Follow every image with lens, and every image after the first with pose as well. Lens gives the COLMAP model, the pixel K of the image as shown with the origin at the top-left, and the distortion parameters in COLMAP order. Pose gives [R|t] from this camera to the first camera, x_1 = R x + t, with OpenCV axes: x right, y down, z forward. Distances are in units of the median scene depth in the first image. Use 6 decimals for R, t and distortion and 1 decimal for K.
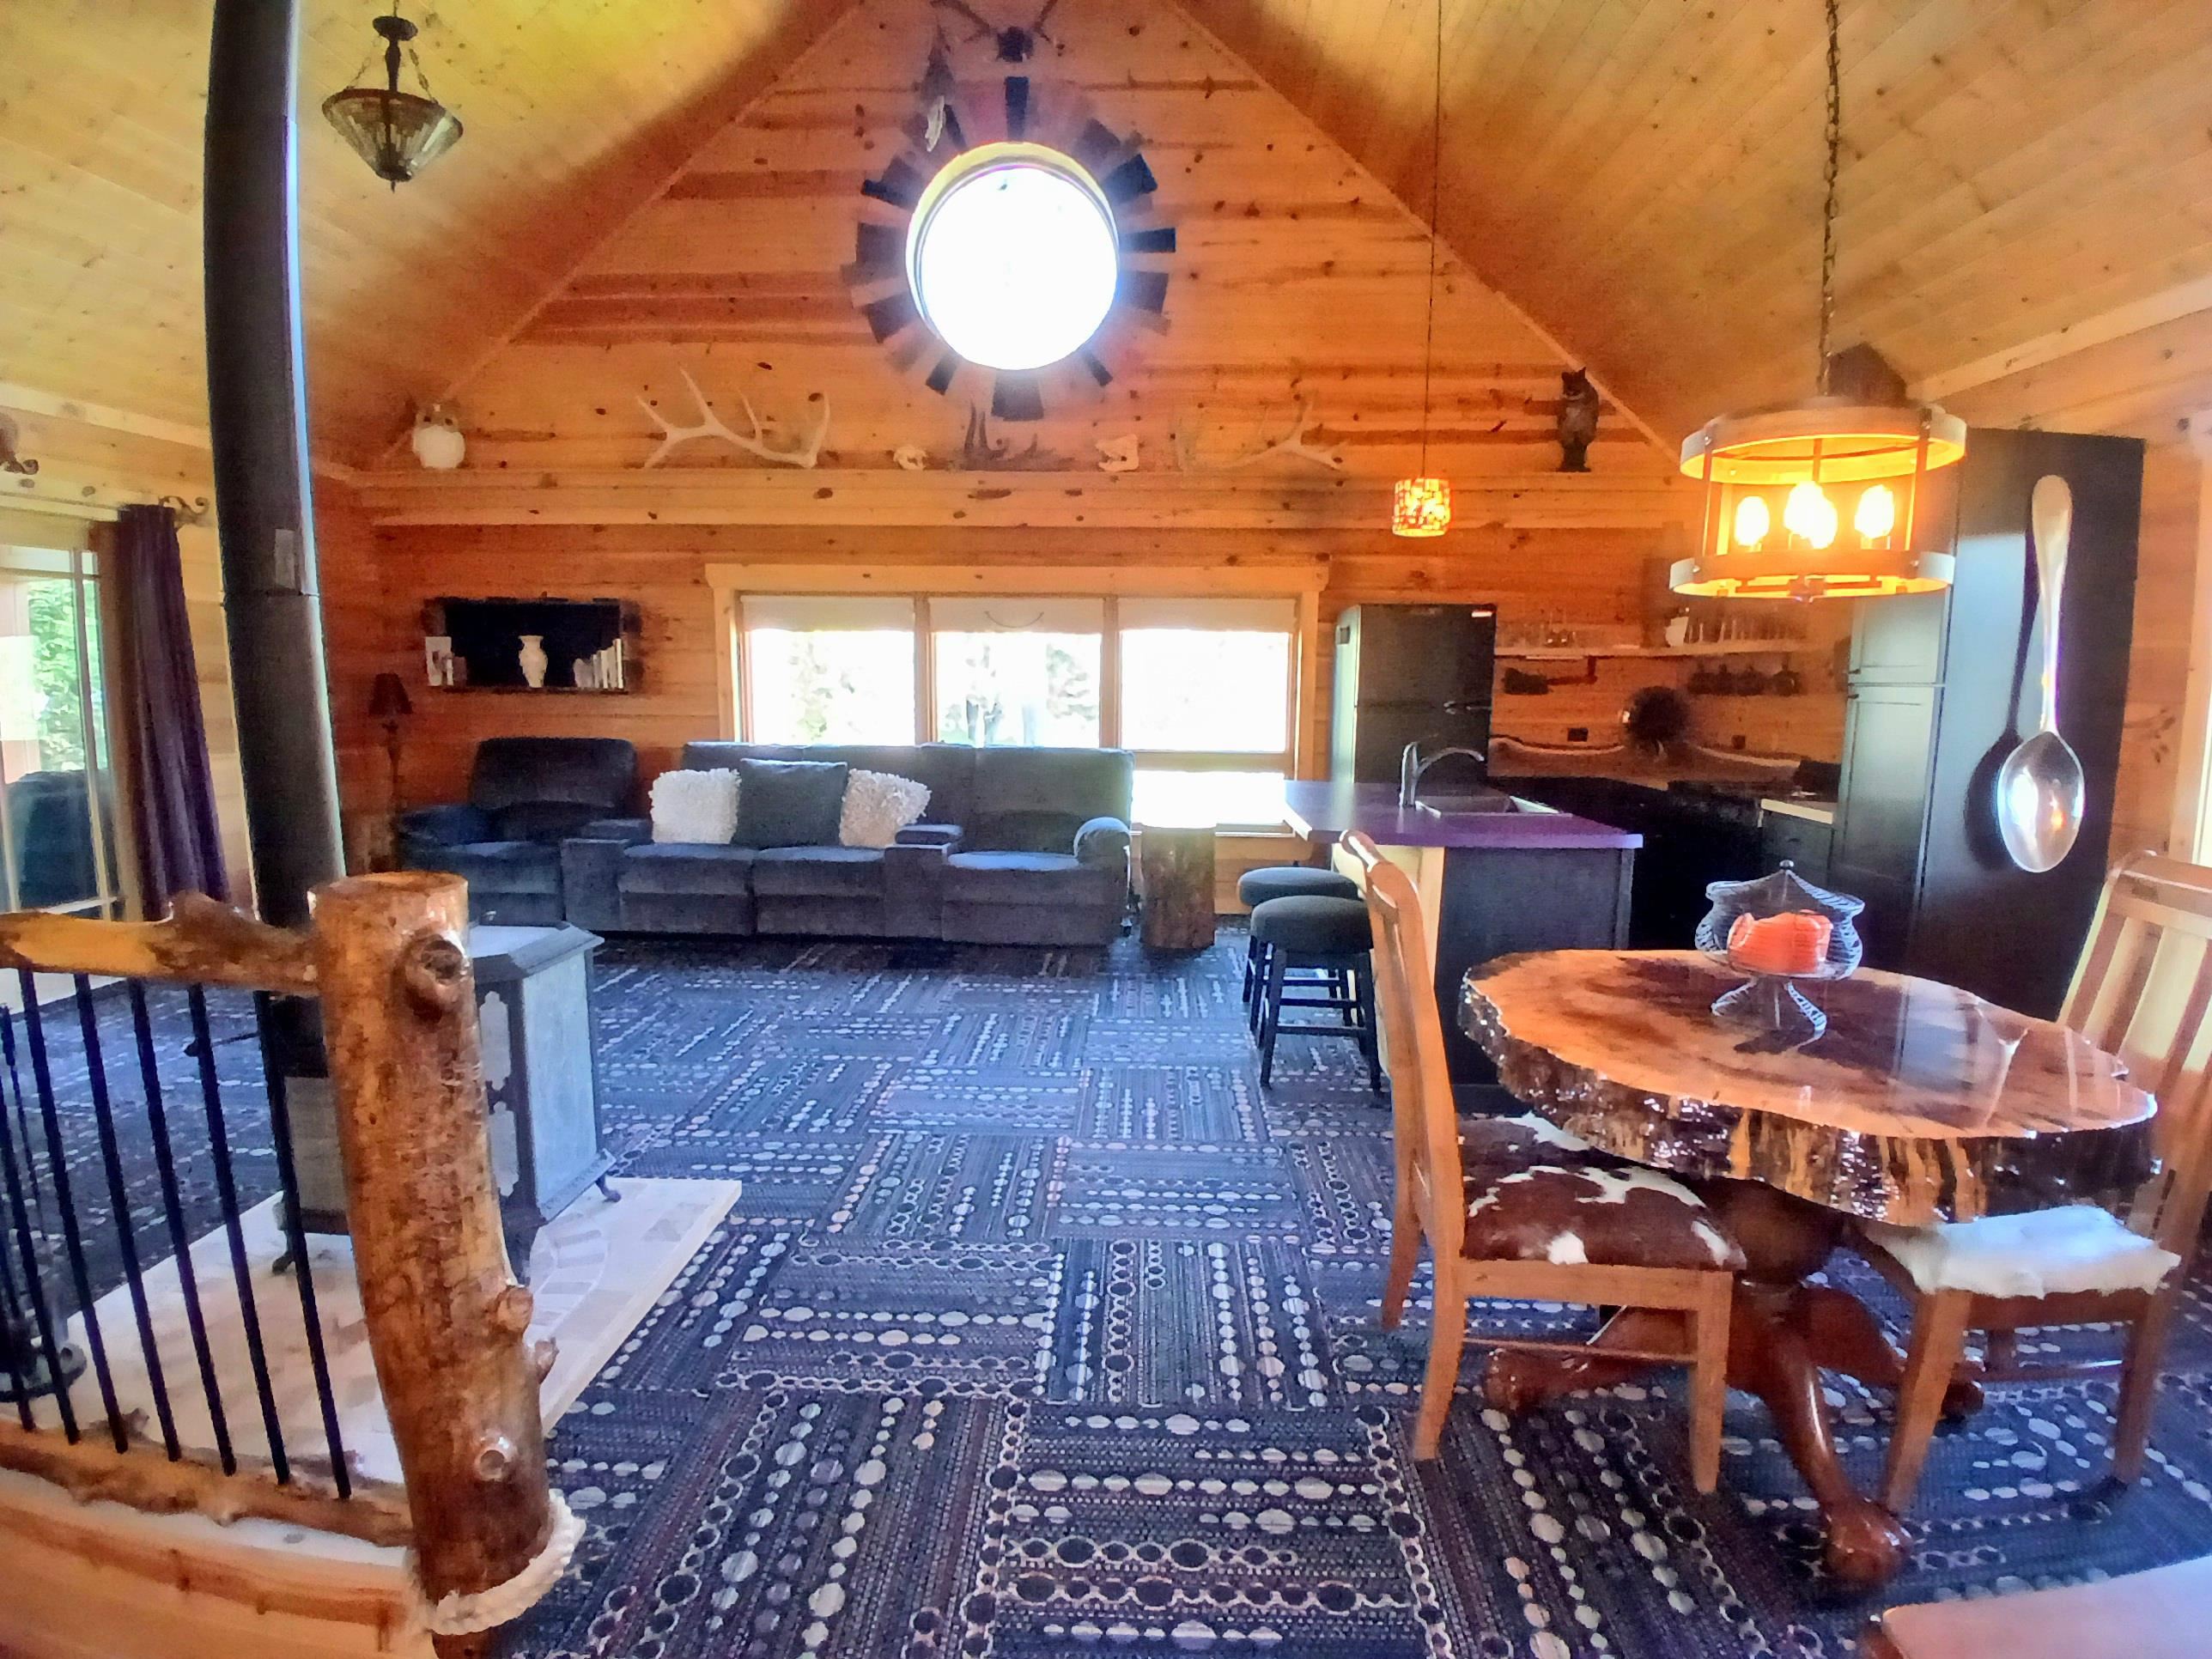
lens RADIAL K [[1092.5, 0, 1112.9], [0, 1092.5, 849.9], [0, 0, 1]] dist [0.002693, -0.043290]
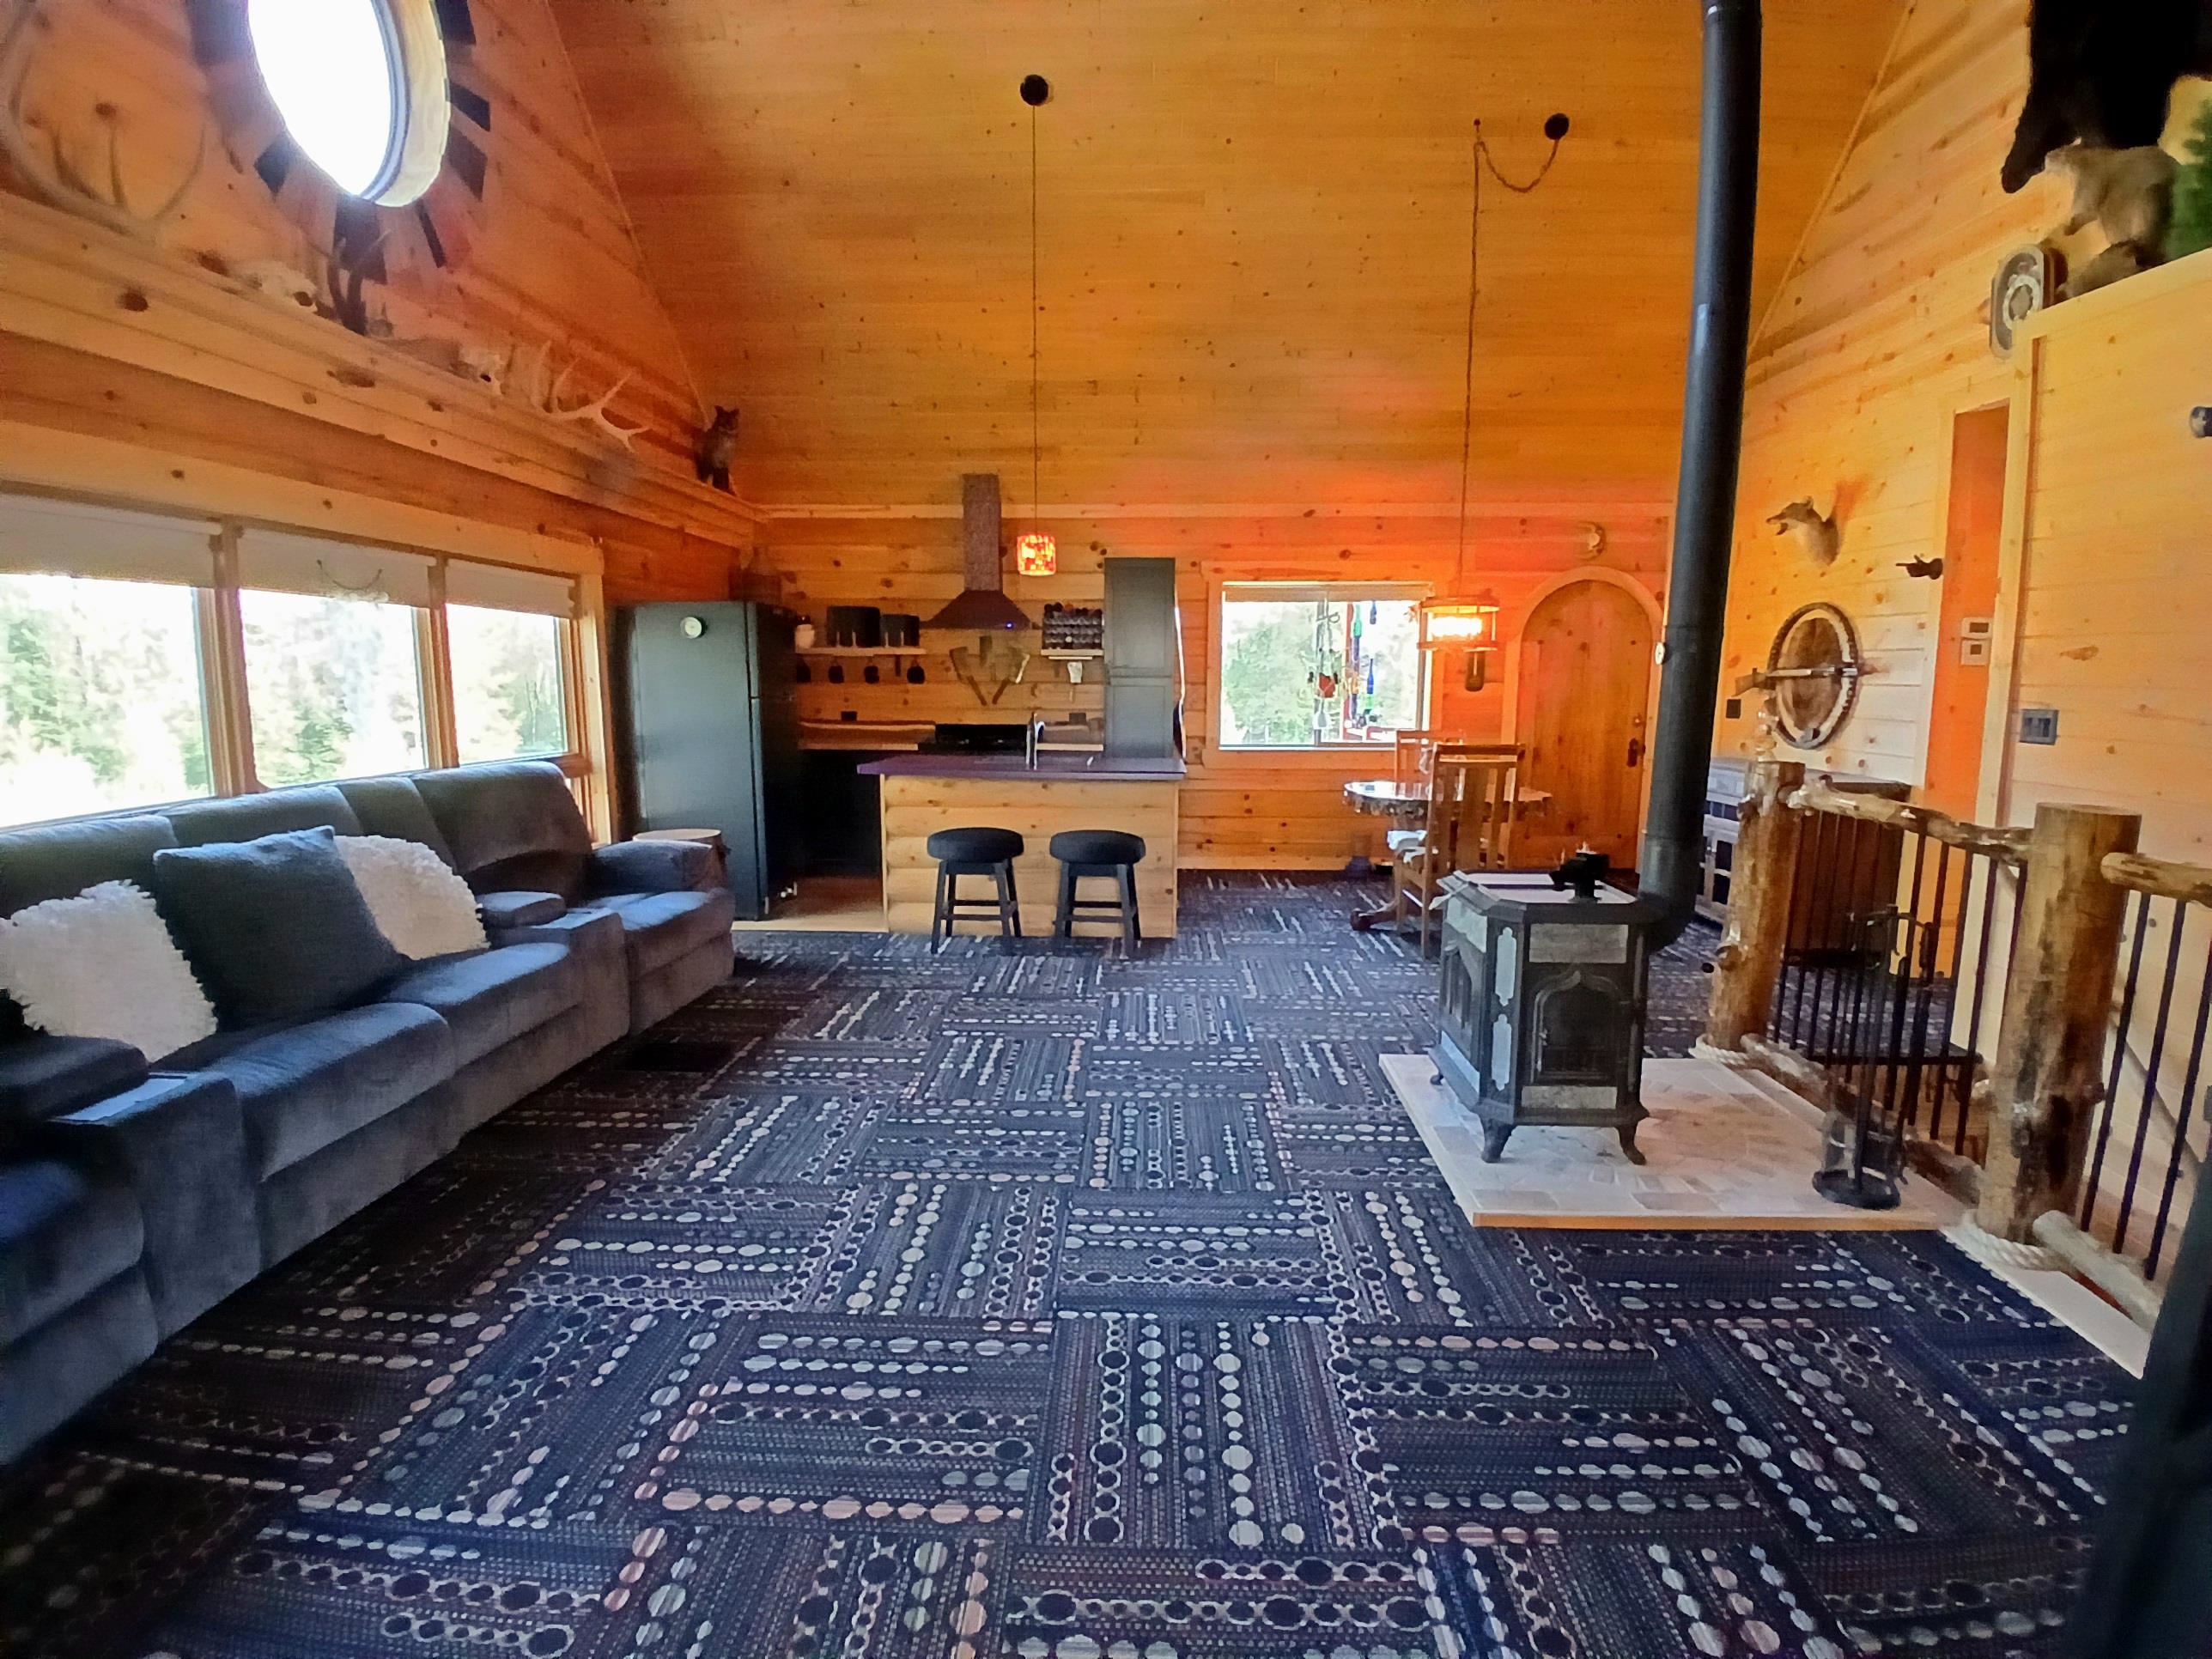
lens RADIAL K [[1092.5, 0, 1119.9], [0, 1092.5, 843.5], [0, 0, 1]] dist [0.002693, -0.043290]
pose [[-0.005047, -0.155980, 0.987747, -0.786164], [0.144196, 0.977323, 0.155071, -0.098720], [-0.989536, 0.143212, 0.017559, 0.606969]]
